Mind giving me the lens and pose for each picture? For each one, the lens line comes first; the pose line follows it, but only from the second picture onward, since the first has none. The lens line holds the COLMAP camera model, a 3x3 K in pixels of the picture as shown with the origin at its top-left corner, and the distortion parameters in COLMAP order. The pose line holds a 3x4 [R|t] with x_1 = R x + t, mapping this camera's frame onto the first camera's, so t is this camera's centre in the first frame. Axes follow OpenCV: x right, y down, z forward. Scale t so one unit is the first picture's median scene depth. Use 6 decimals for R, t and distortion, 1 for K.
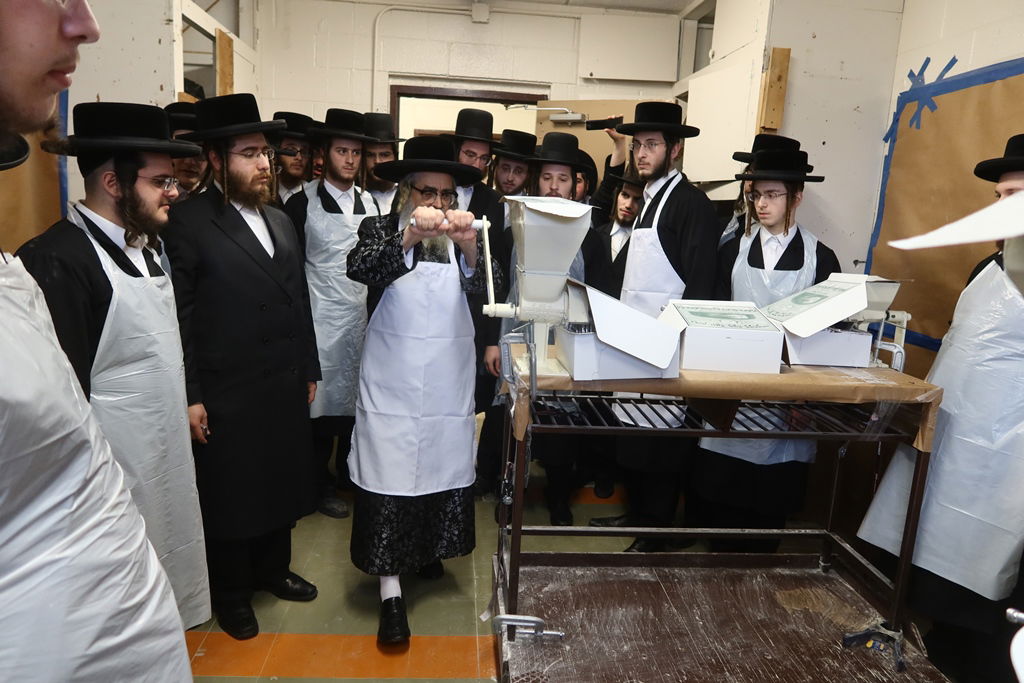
lens RADIAL K [[718.3, 0, 500.8], [0, 718.3, 336.4], [0, 0, 1]] dist [-0.037650, 0.021060]
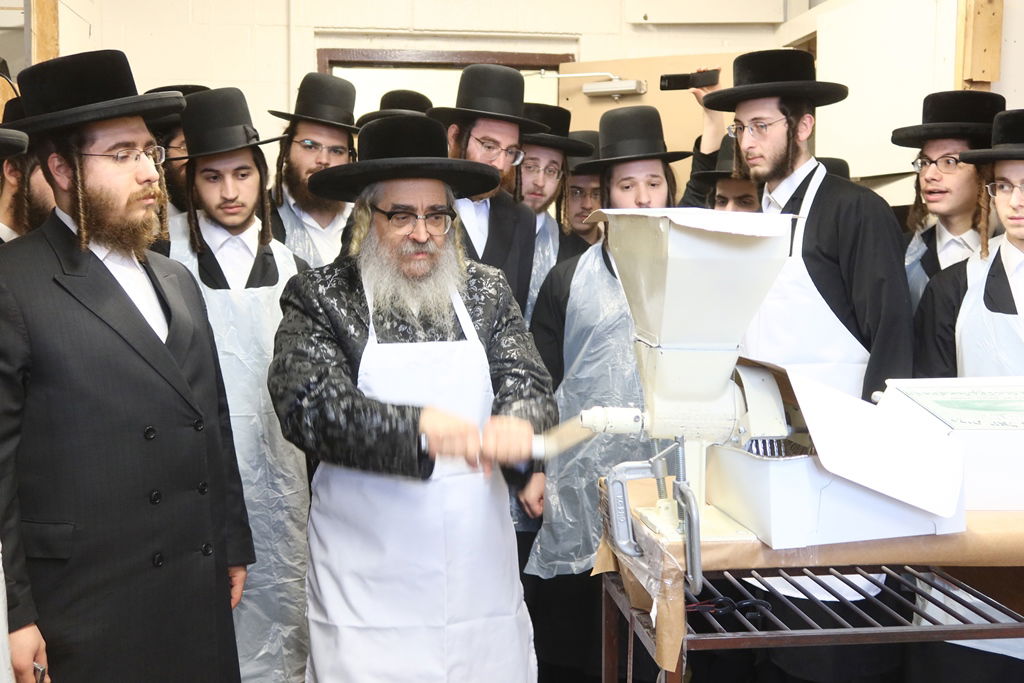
lens RADIAL K [[1108.9, 0, 490.7], [0, 1108.9, 328.3], [0, 0, 1]] dist [-0.003946, 0.000000]
pose [[0.998120, -0.051076, 0.033878, -0.096727], [0.054224, 0.993544, -0.099650, -0.022944], [-0.028569, 0.101299, 0.994446, 0.150544]]
